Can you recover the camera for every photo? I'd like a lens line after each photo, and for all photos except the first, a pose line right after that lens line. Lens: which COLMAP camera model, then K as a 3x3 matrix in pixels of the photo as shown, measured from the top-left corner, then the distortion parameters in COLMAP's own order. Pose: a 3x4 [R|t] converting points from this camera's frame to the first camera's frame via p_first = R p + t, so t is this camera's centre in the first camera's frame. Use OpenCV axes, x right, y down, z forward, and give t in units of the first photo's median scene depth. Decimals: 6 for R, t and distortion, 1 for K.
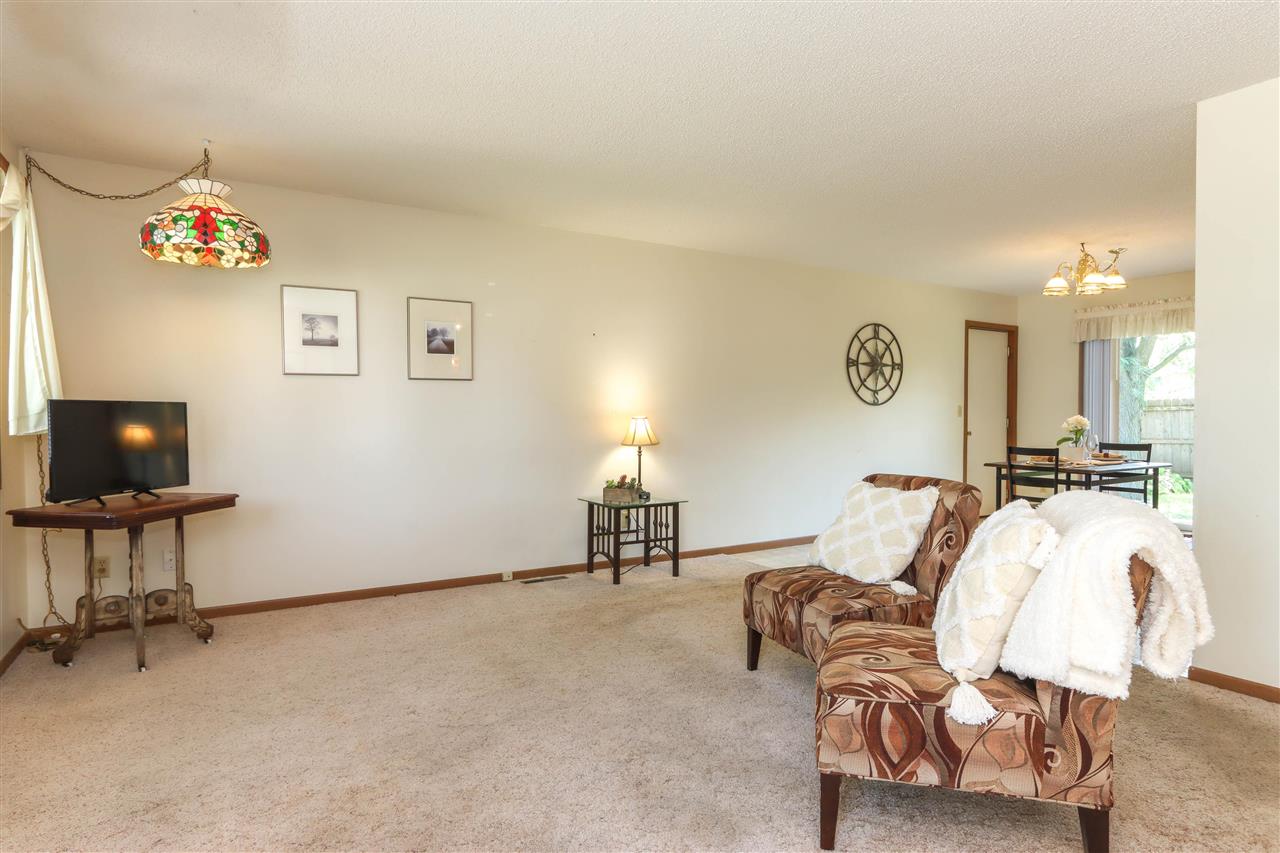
lens RADIAL K [[712.8, 0, 640.0], [0, 712.8, 426.5], [0, 0, 1]] dist [-0.001674, 0.000837]
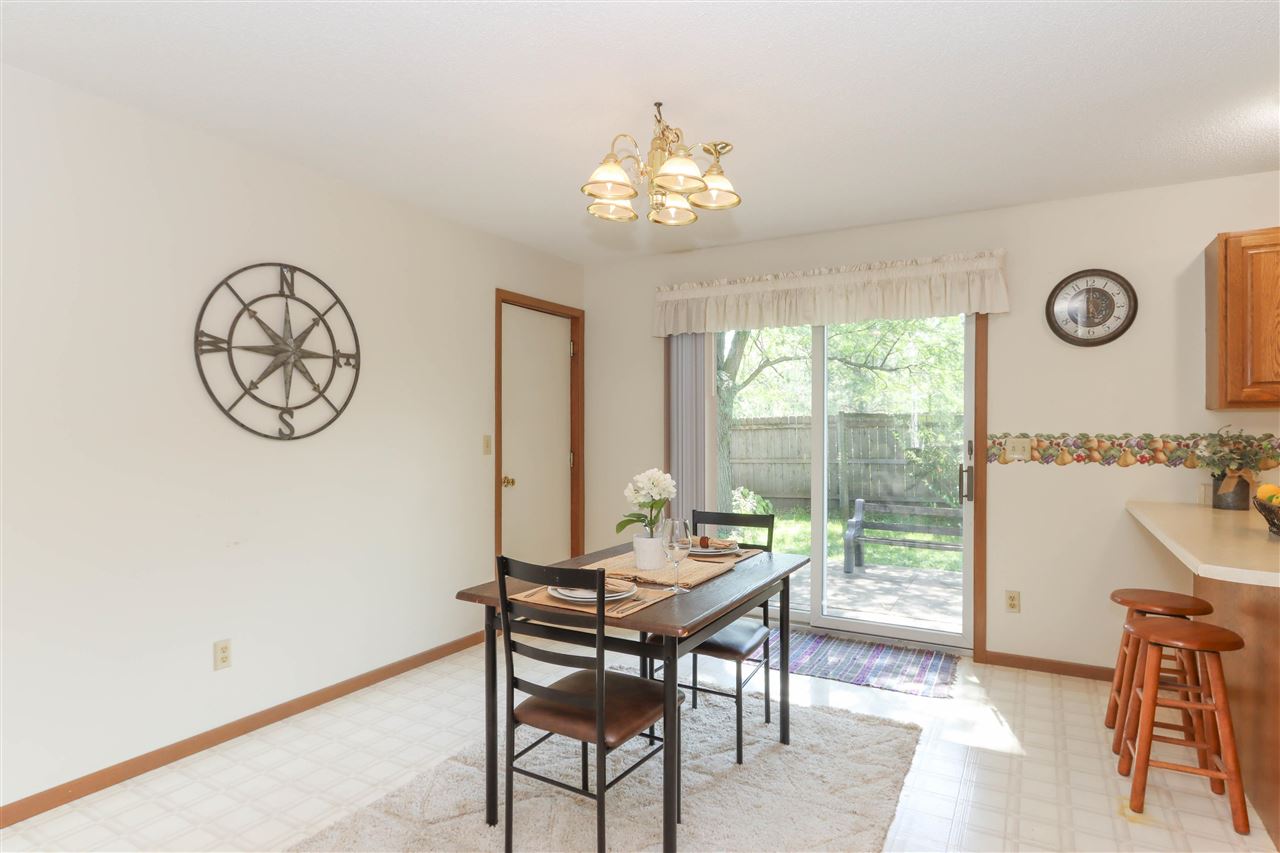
lens RADIAL K [[712.8, 0, 640.0], [0, 712.8, 426.5], [0, 0, 1]] dist [-0.001674, 0.000837]
pose [[0.875718, -0.000512, 0.482822, 0.313487], [0.007565, 0.999891, -0.012661, -0.031394], [-0.482763, 0.014740, 0.875627, 0.489528]]
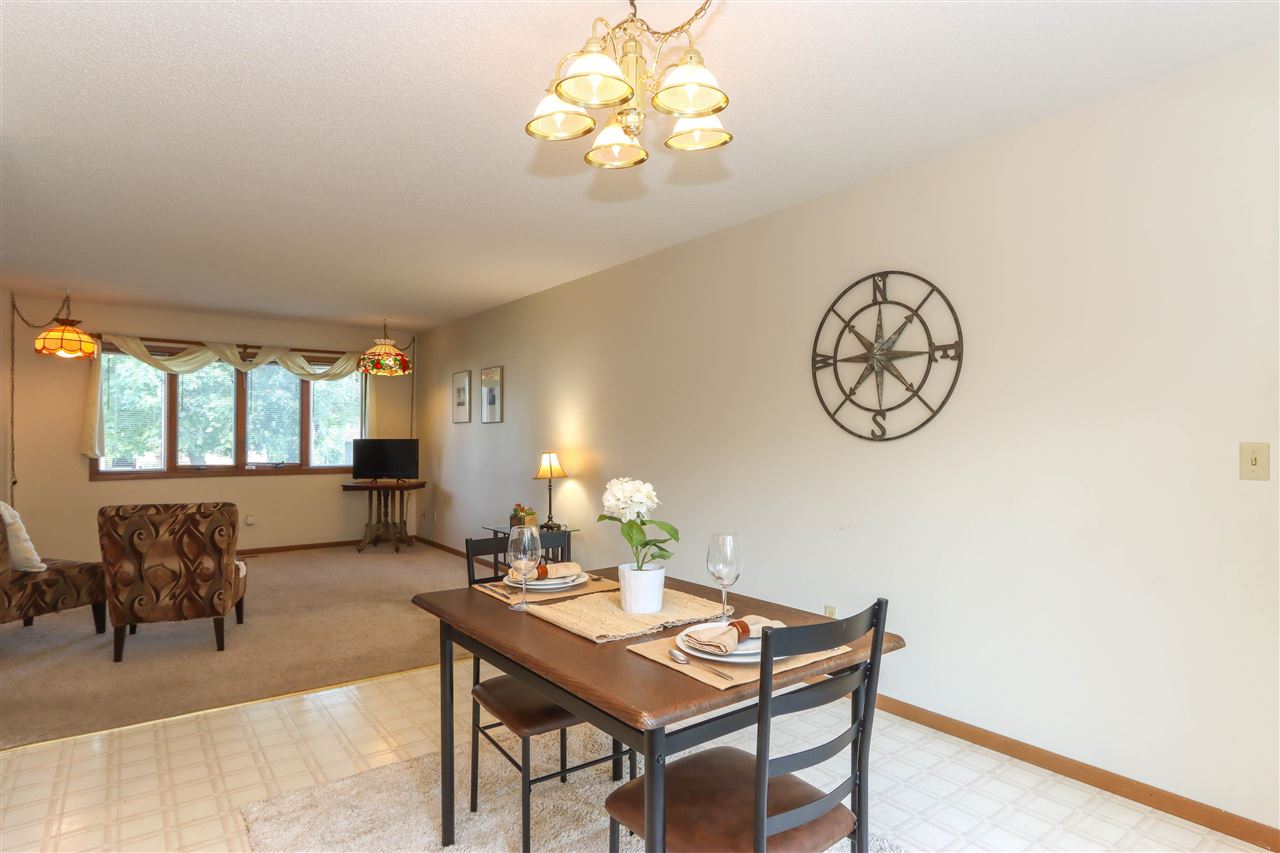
lens RADIAL K [[712.8, 0, 640.0], [0, 712.8, 426.5], [0, 0, 1]] dist [-0.001674, 0.000837]
pose [[0.075711, -0.010932, -0.997070, 0.815034], [-0.018382, 0.999755, -0.012357, -0.031047], [0.996960, 0.019264, 0.075491, 0.814935]]
